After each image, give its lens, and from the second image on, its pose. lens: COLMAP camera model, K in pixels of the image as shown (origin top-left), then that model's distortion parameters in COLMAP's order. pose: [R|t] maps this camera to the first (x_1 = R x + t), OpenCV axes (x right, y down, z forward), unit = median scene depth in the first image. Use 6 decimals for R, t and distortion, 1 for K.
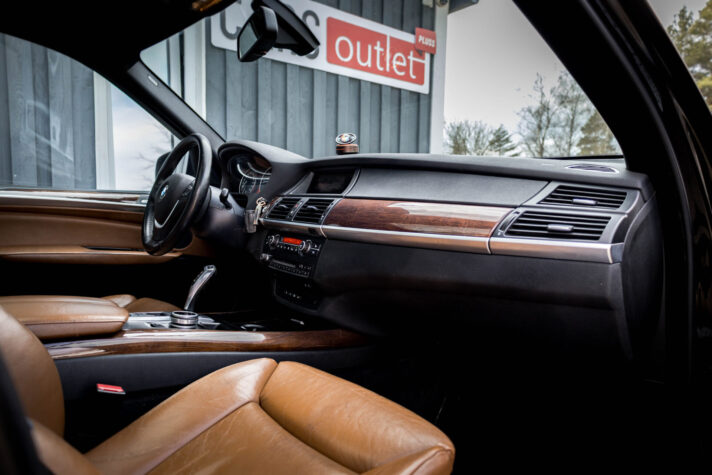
lens RADIAL K [[480.6, 0, 356.0], [0, 480.6, 237.5], [0, 0, 1]] dist [0.024500, 0.005343]
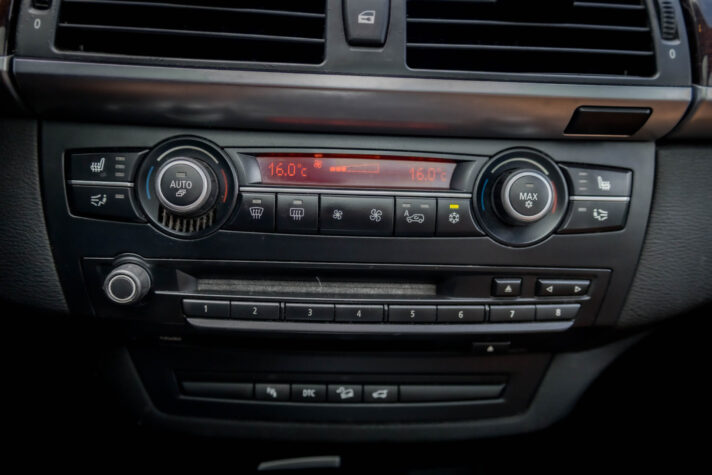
lens RADIAL K [[639.9, 0, 356.0], [0, 639.9, 237.5], [0, 0, 1]] dist [-0.003633, -0.002868]
pose [[0.531735, -0.341117, 0.775176, -0.135520], [0.033127, 0.922975, 0.383432, -0.026732], [-0.846263, -0.178205, 0.502078, 0.338674]]
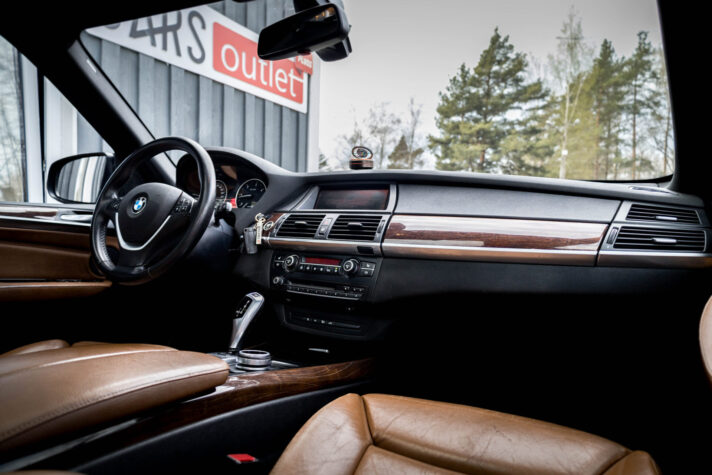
lens RADIAL K [[480.6, 0, 356.0], [0, 480.6, 237.5], [0, 0, 1]] dist [0.024500, 0.005343]
pose [[0.920535, -0.009713, 0.390540, -0.168046], [0.025606, 0.999041, -0.035508, -0.001476], [-0.389820, 0.042687, 0.919901, 0.054440]]
